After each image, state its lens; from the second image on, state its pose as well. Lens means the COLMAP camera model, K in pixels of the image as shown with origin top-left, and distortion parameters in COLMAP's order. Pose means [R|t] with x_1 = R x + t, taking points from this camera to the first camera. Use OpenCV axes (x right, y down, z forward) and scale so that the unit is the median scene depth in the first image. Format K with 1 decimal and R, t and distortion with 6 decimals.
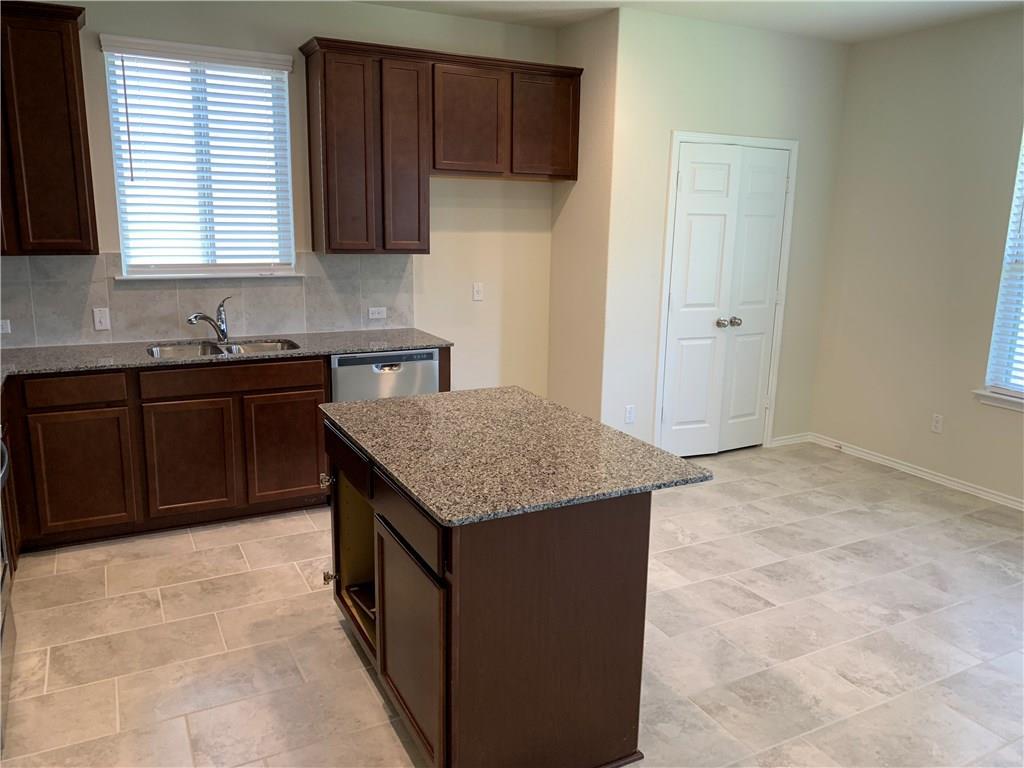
lens RADIAL K [[781.4, 0, 520.0], [0, 781.4, 387.4], [0, 0, 1]] dist [0.036719, -0.044169]
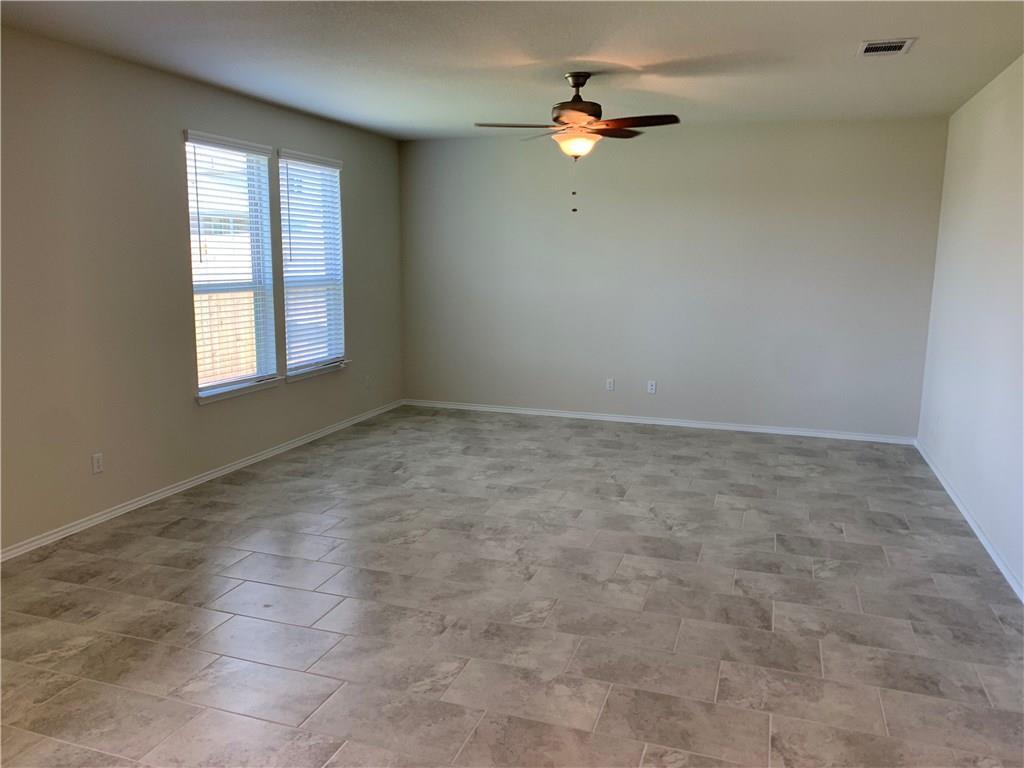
lens RADIAL K [[781.4, 0, 513.7], [0, 781.4, 383.5], [0, 0, 1]] dist [0.036719, -0.044169]
pose [[-0.680679, -0.146654, 0.717752, -1.649419], [0.132690, 0.938871, 0.317671, -0.408272], [-0.720465, 0.311471, -0.619610, 1.609613]]
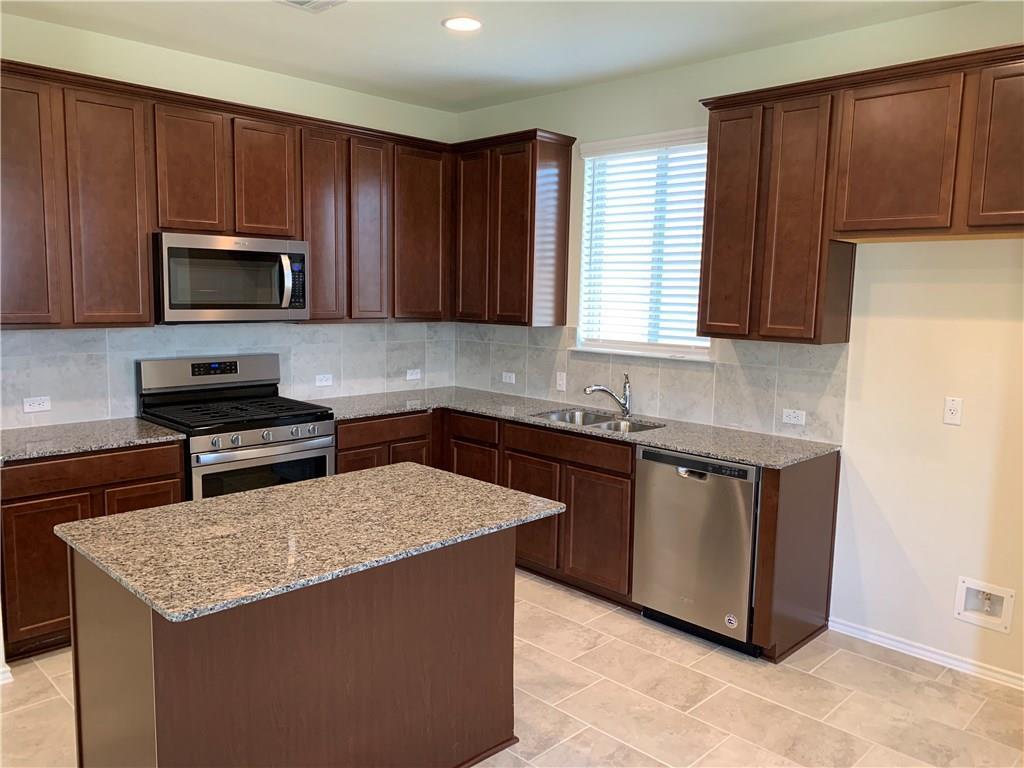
lens RADIAL K [[781.4, 0, 511.3], [0, 781.4, 384.6], [0, 0, 1]] dist [0.036719, -0.044169]
pose [[0.294416, 0.102660, -0.950148, 0.511109], [-0.218960, 0.975013, 0.037499, -0.099529], [0.930256, 0.197004, 0.309537, 0.510154]]
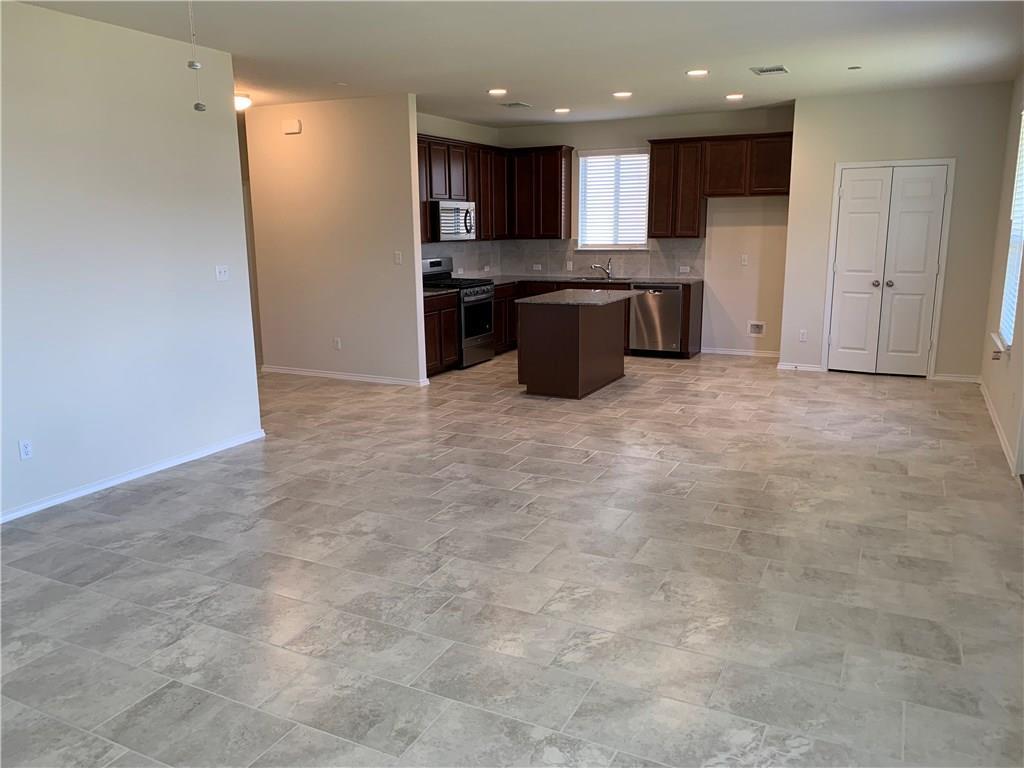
lens RADIAL K [[781.4, 0, 508.9], [0, 781.4, 386.7], [0, 0, 1]] dist [0.036719, -0.044169]
pose [[0.571926, 0.143152, -0.807718, 1.257018], [-0.151001, 0.986201, 0.067865, 0.133862], [0.806287, 0.083152, 0.585650, -0.502700]]
